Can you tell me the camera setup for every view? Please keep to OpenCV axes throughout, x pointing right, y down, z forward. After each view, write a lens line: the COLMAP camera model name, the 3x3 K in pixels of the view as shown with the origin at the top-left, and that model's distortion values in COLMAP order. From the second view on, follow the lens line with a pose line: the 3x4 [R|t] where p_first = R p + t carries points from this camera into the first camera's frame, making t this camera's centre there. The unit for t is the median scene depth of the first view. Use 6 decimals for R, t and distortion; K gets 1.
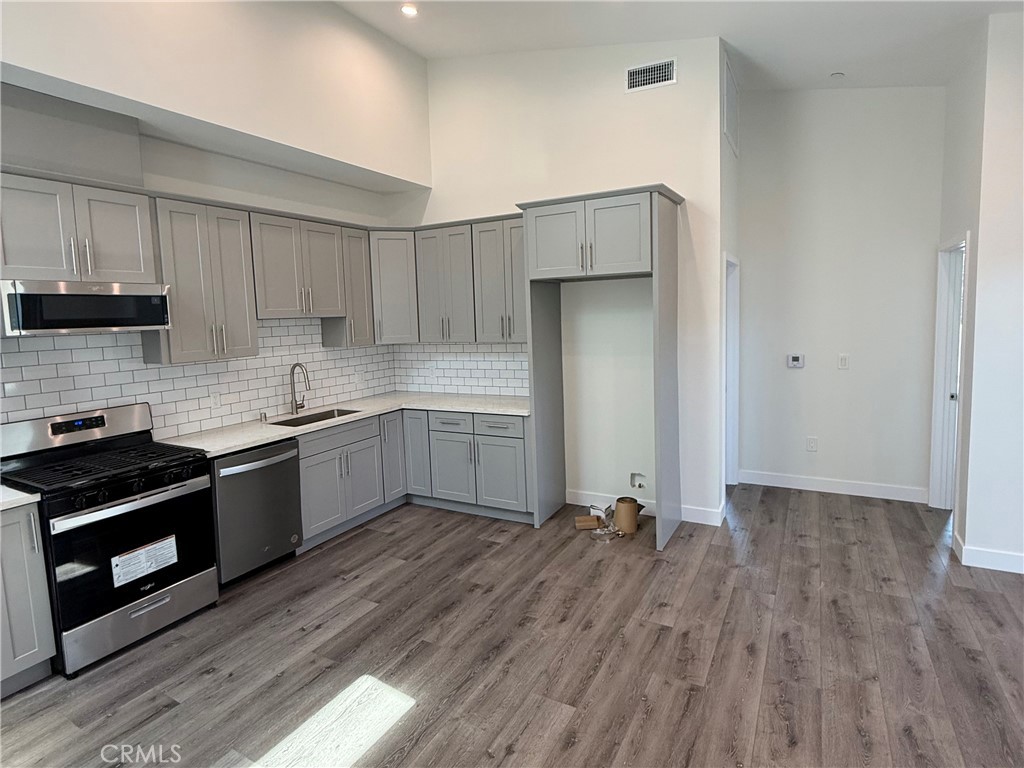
lens RADIAL K [[541.4, 0, 513.0], [0, 541.4, 361.7], [0, 0, 1]] dist [-0.001071, 0.000457]
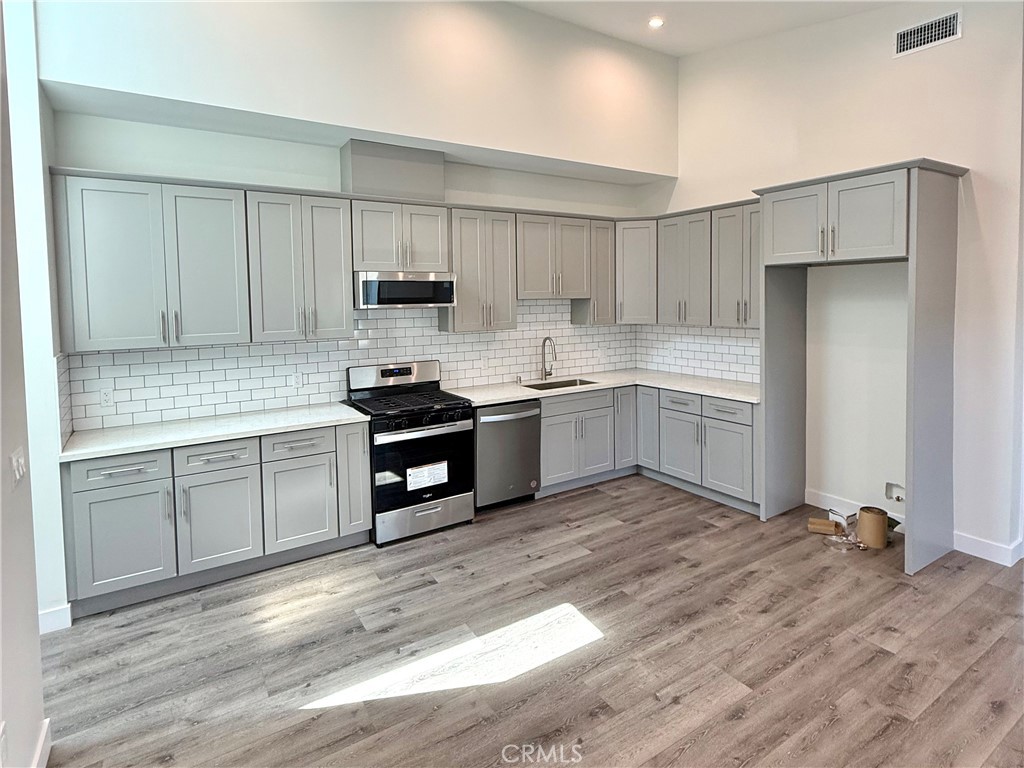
lens RADIAL K [[540.4, 0, 513.4], [0, 540.4, 322.1], [0, 0, 1]] dist [0.000276, 0.000665]
pose [[0.879376, 0.041403, -0.474324, 0.114111], [-0.056930, 0.998208, -0.018414, -0.004542], [0.472712, 0.043197, 0.880158, -0.089902]]
